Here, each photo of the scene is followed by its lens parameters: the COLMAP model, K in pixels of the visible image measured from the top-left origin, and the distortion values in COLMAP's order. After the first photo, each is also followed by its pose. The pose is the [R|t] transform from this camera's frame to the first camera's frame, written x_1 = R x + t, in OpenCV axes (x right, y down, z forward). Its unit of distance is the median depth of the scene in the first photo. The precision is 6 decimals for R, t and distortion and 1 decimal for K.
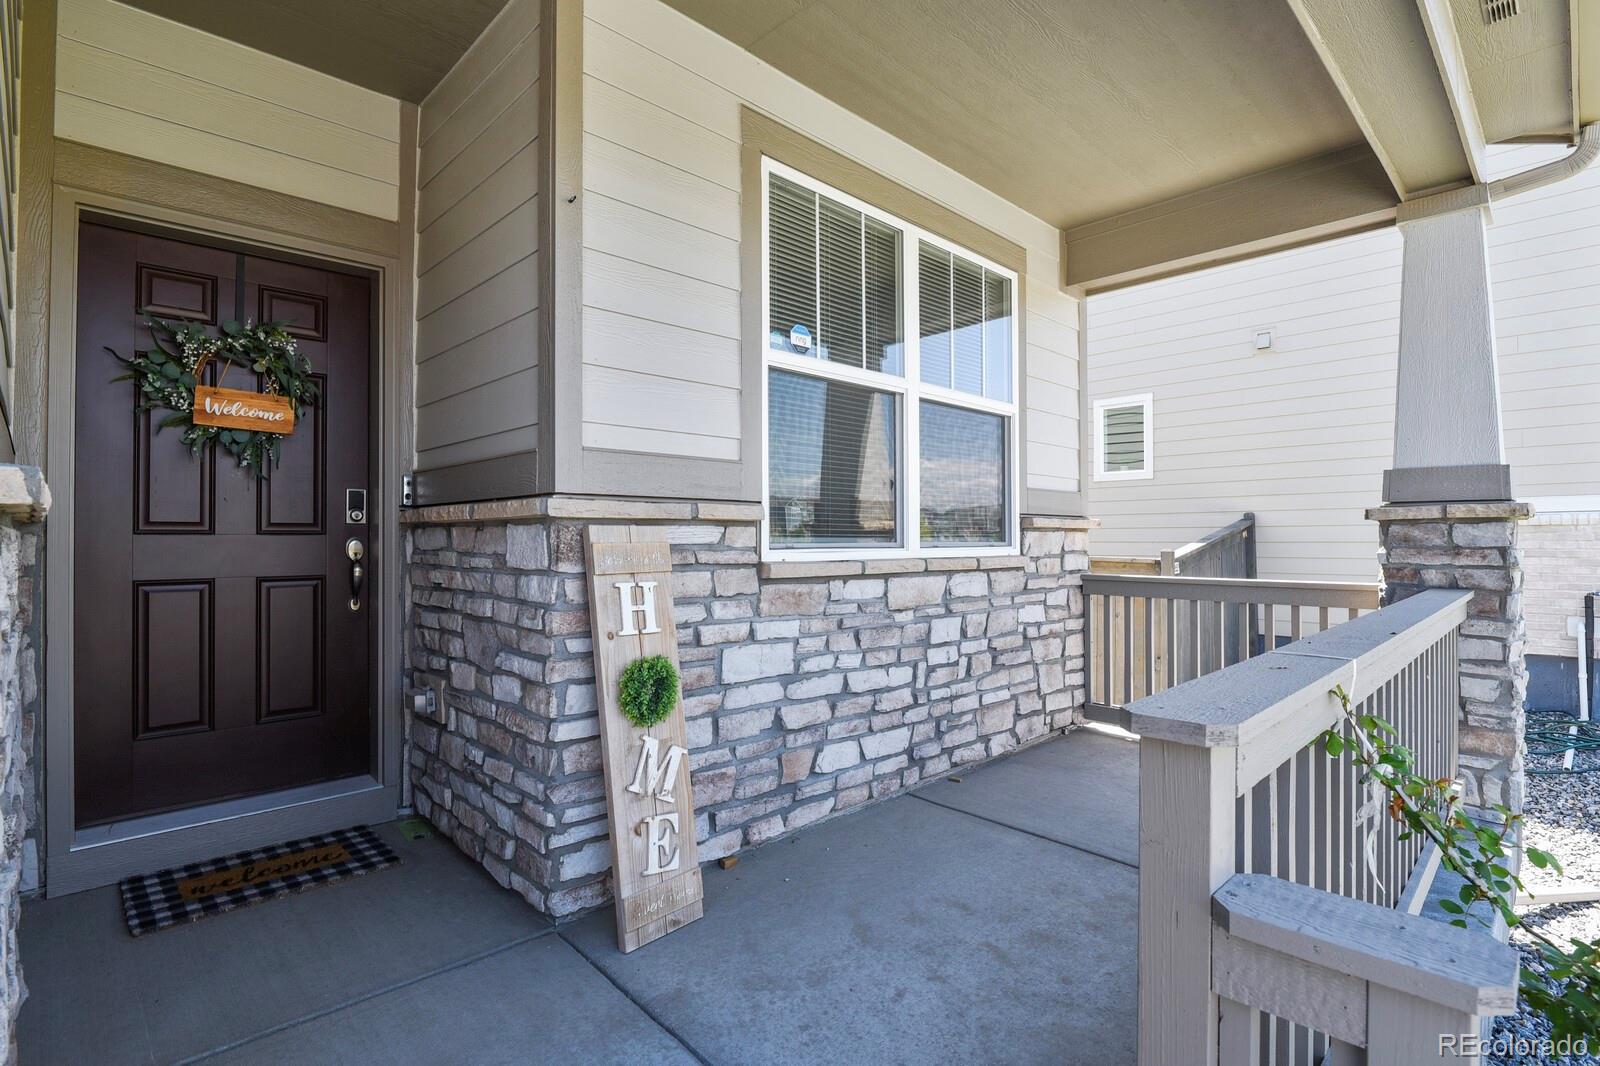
lens RADIAL K [[781.5, 0, 801.7], [0, 781.5, 536.9], [0, 0, 1]] dist [-0.003533, -0.001566]
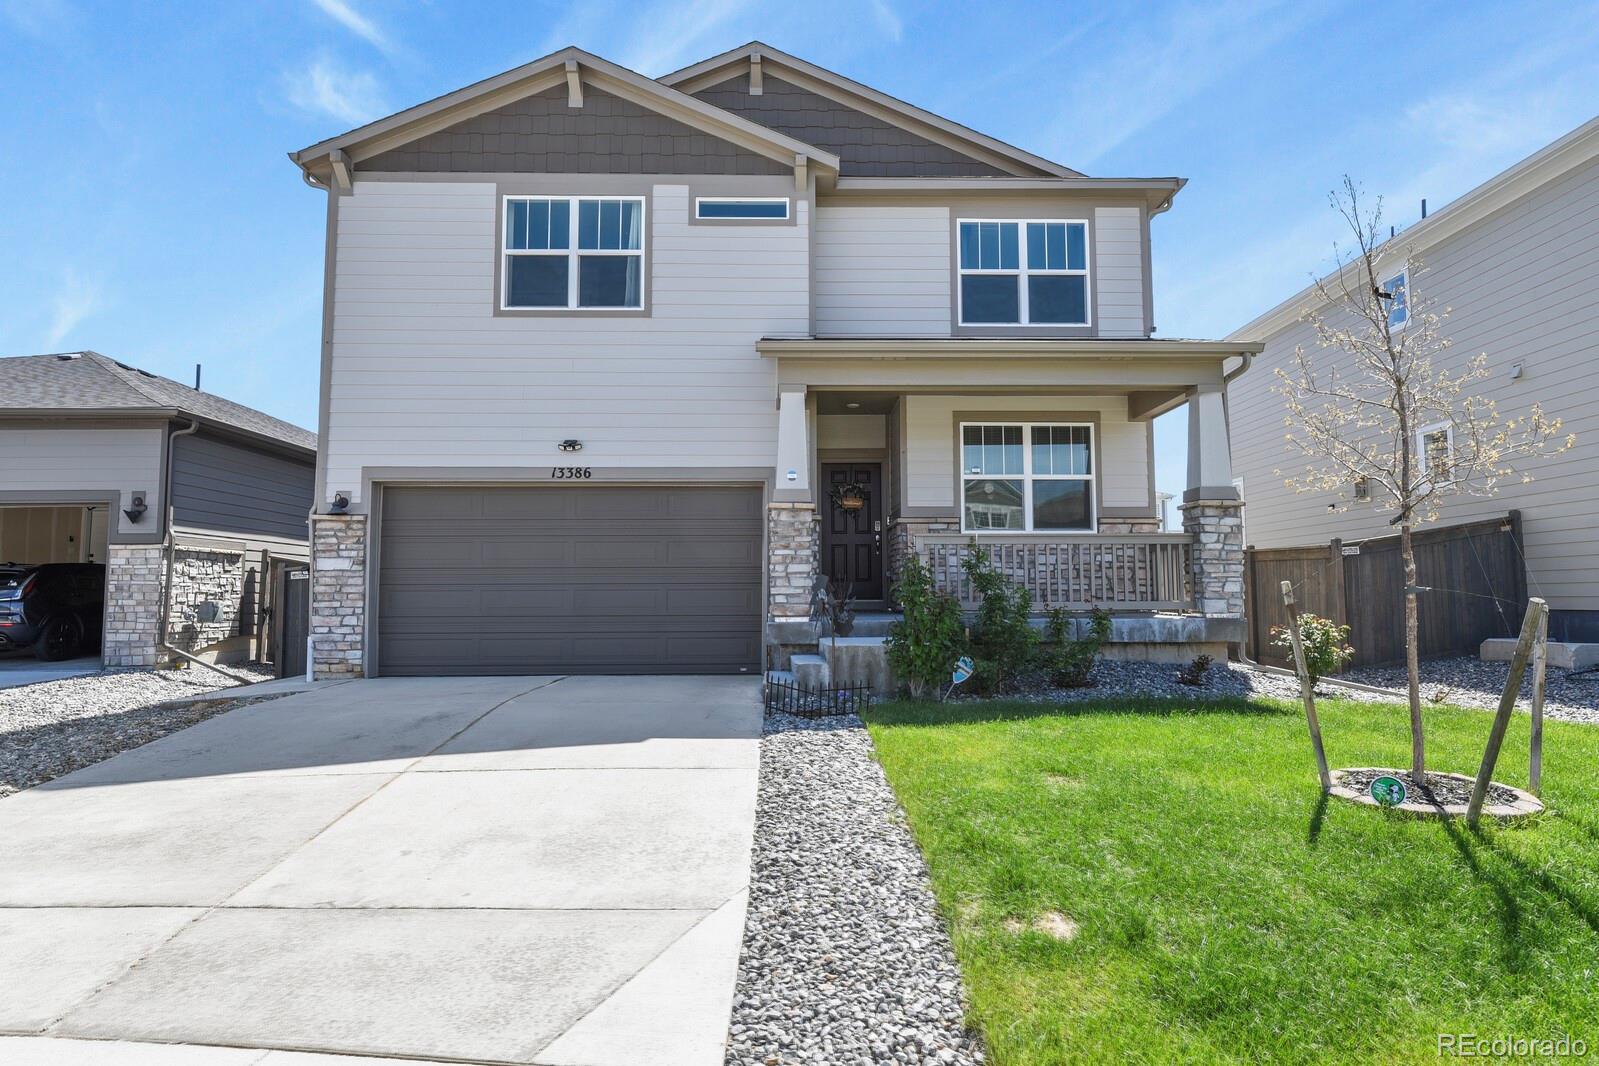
lens RADIAL K [[864.1, 0, 800.8], [0, 864.1, 528.6], [0, 0, 1]] dist [0.002764, -0.000582]
pose [[0.718846, -0.056219, -0.692893, 2.036550], [0.002898, 0.996958, -0.077884, 0.295605], [0.695164, 0.053979, 0.716822, -2.218996]]
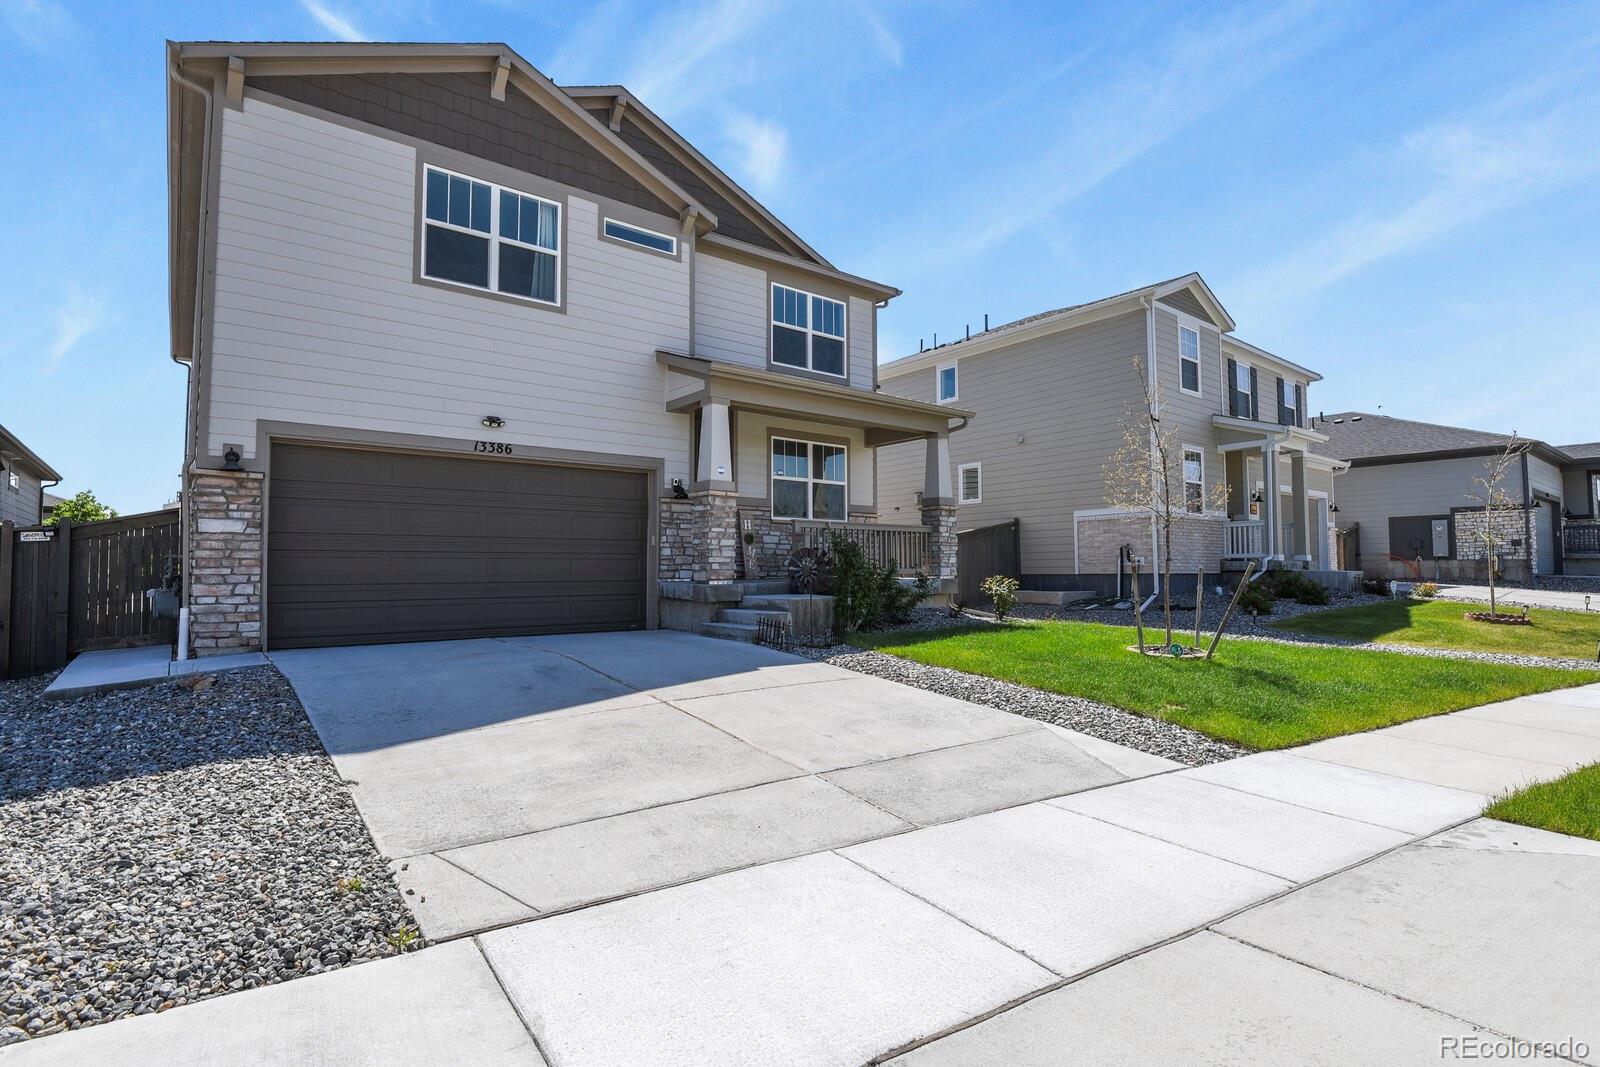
lens RADIAL K [[790.9, 0, 797.4], [0, 790.9, 528.2], [0, 0, 1]] dist [-0.008596, -0.000927]
pose [[0.993861, -0.008603, -0.110303, 0.604937], [0.002772, 0.998596, -0.052904, 0.323949], [0.110603, 0.052273, 0.992489, -3.591497]]
